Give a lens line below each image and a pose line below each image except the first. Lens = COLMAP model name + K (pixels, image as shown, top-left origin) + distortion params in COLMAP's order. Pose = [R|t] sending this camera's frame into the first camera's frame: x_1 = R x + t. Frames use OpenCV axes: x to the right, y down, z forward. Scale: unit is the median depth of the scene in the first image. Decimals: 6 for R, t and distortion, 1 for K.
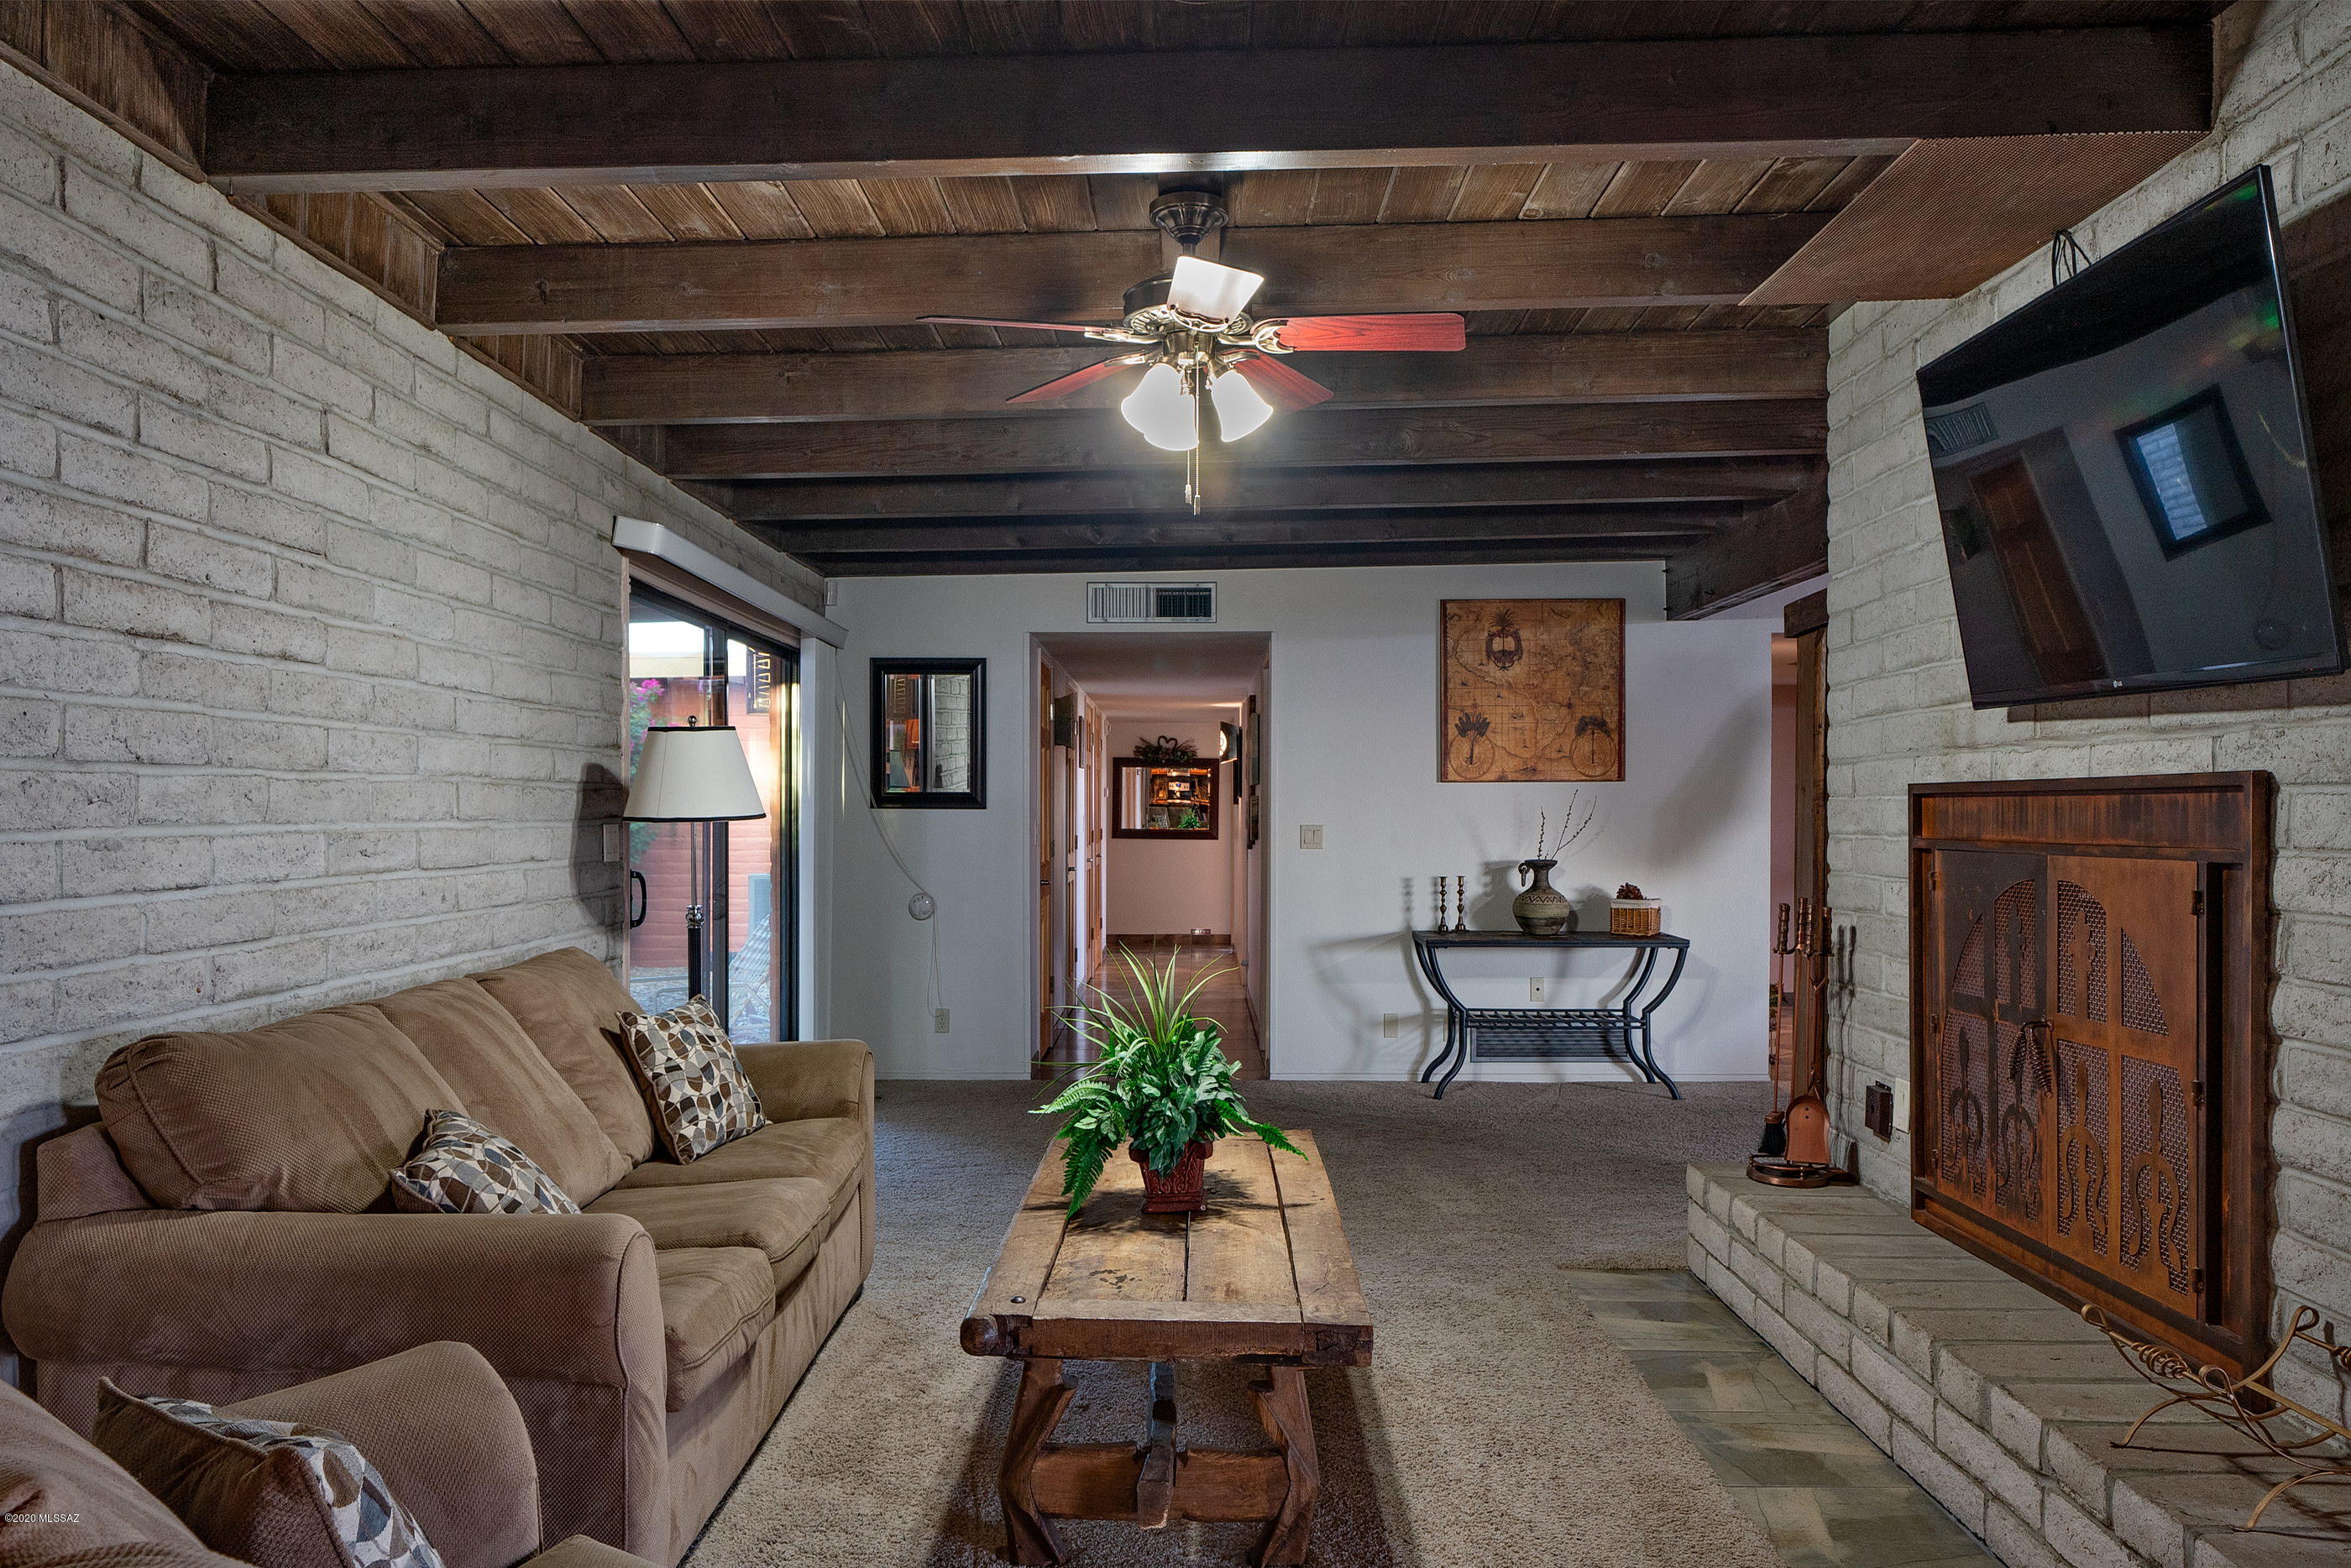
lens RADIAL K [[1625.3, 0, 1175.1], [0, 1625.3, 793.8], [0, 0, 1]] dist [0.000683, 0.000011]
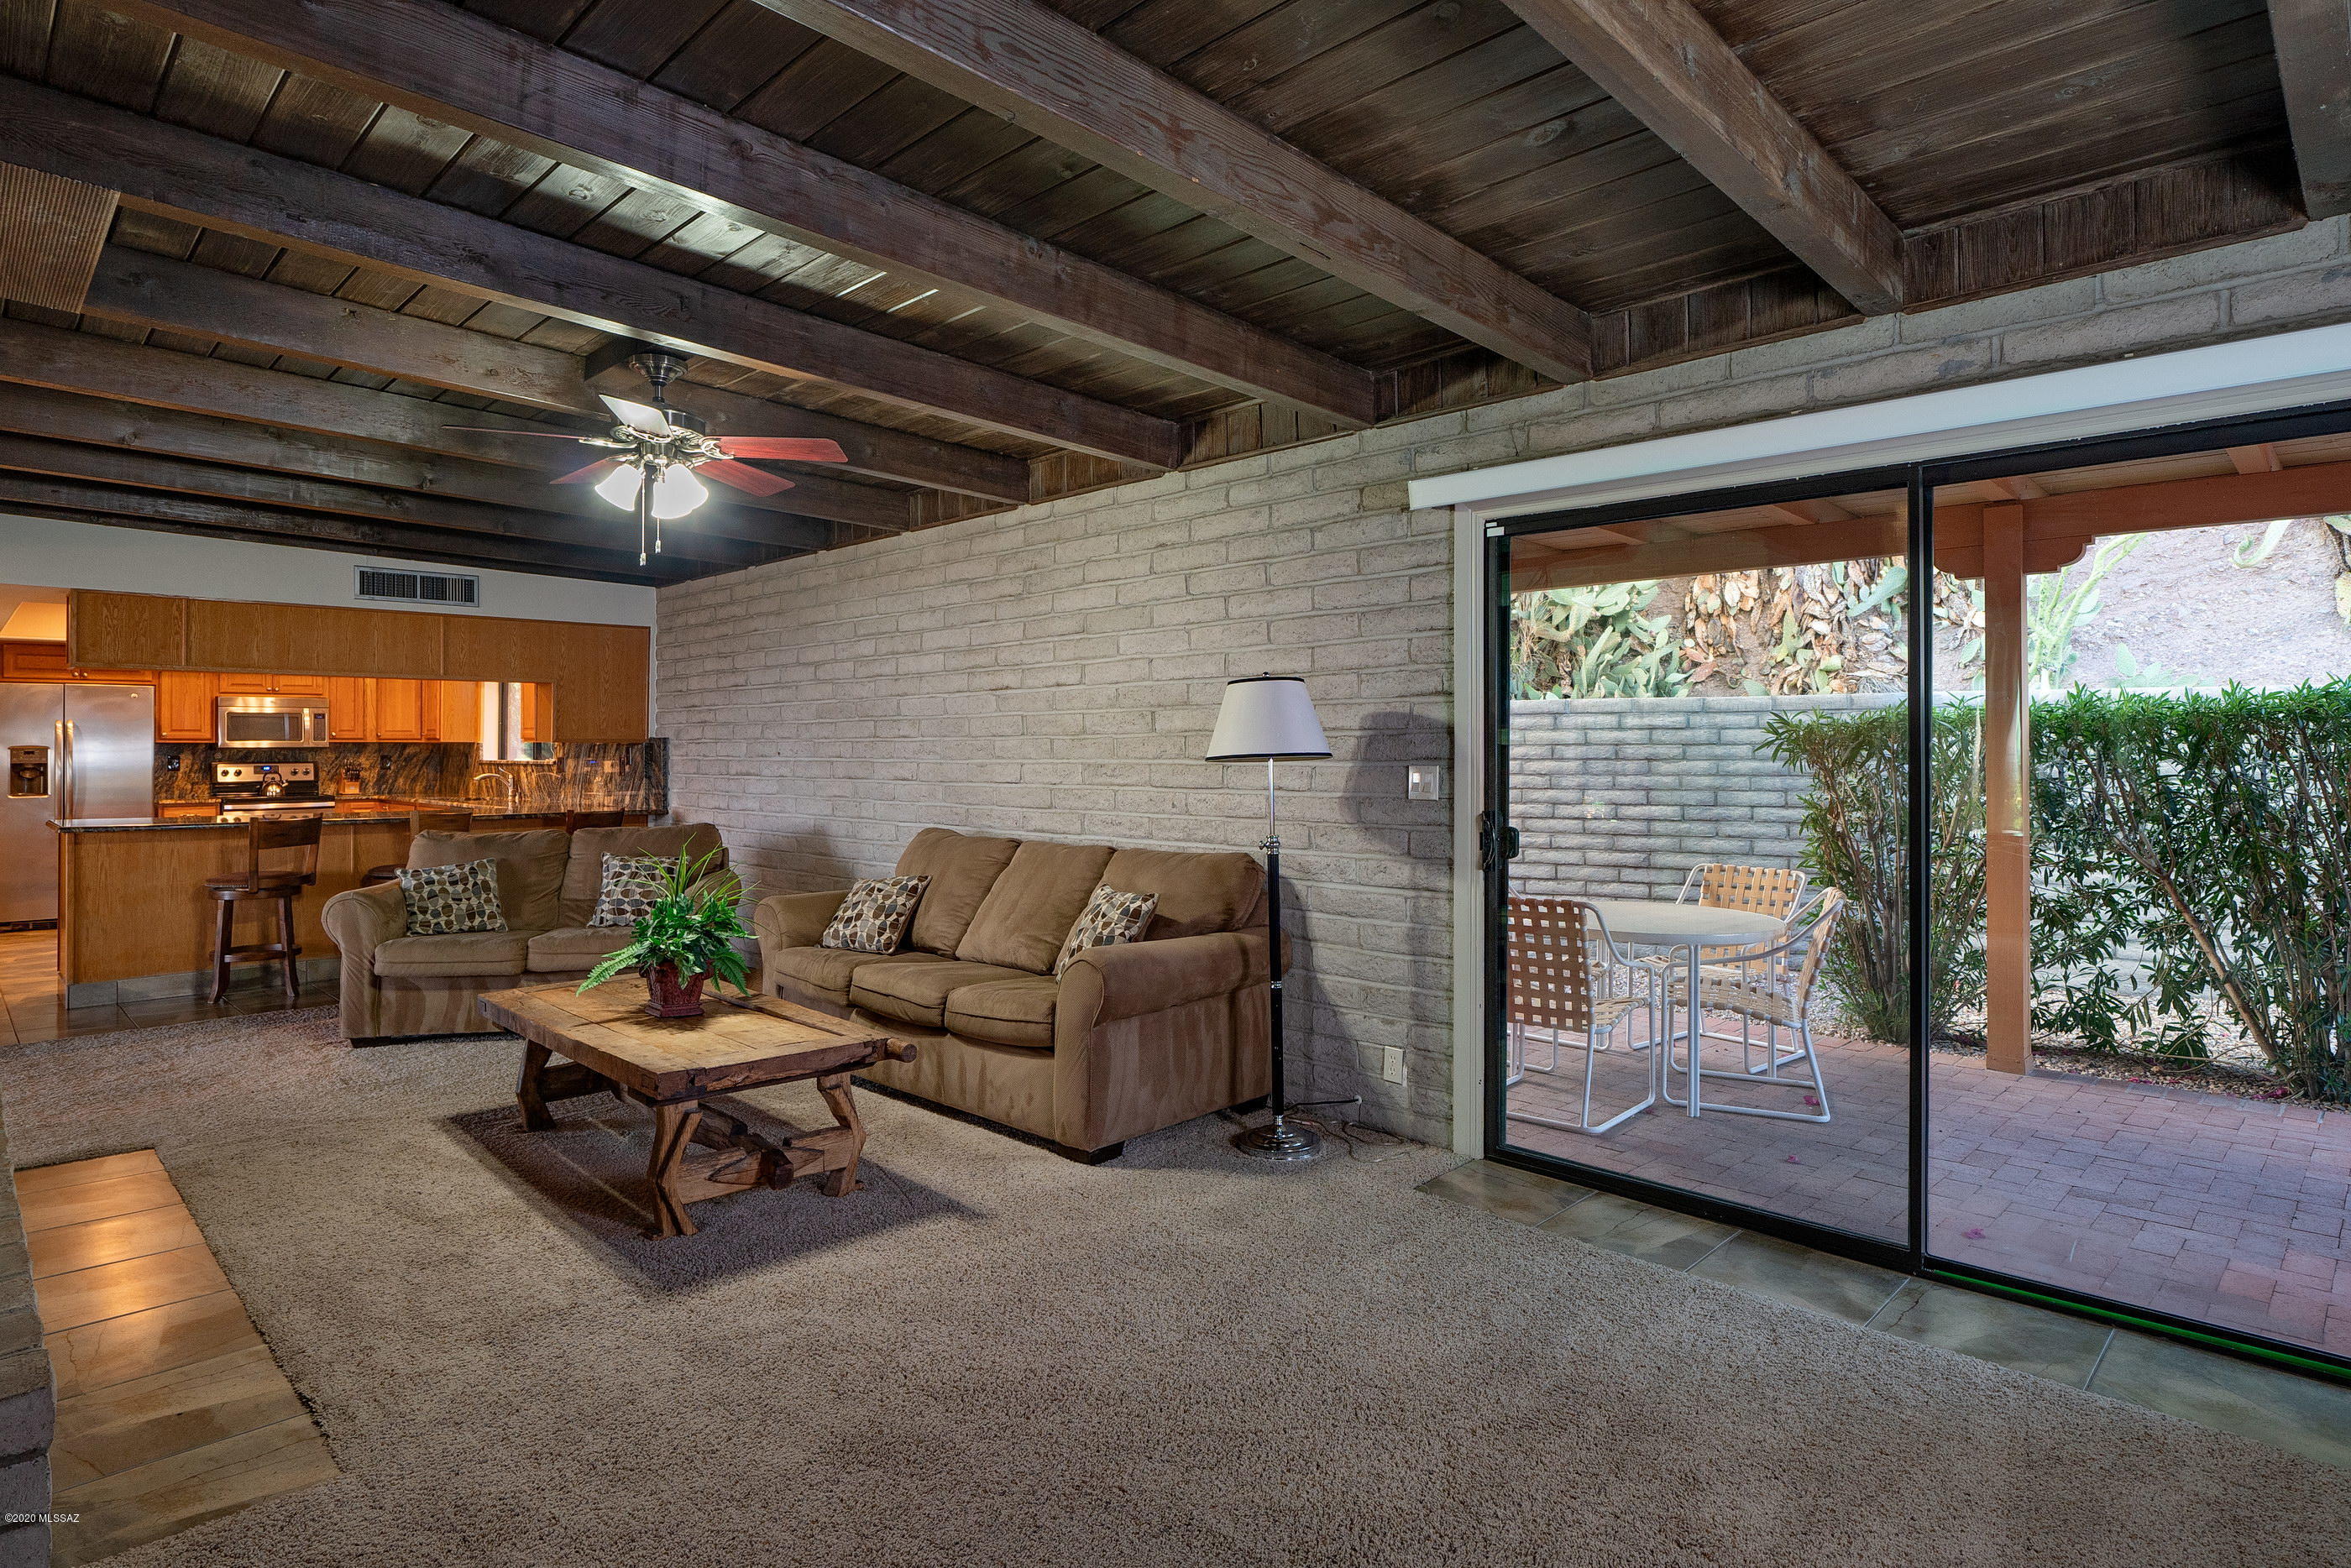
lens RADIAL K [[1235.2, 0, 1184.8], [0, 1235.2, 769.2], [0, 0, 1]] dist [0.003800, -0.000057]
pose [[-0.693131, -0.010084, -0.720741, 0.616977], [-0.005707, 0.999948, -0.008503, 0.050406], [0.720789, -0.001780, -0.693152, 2.535828]]
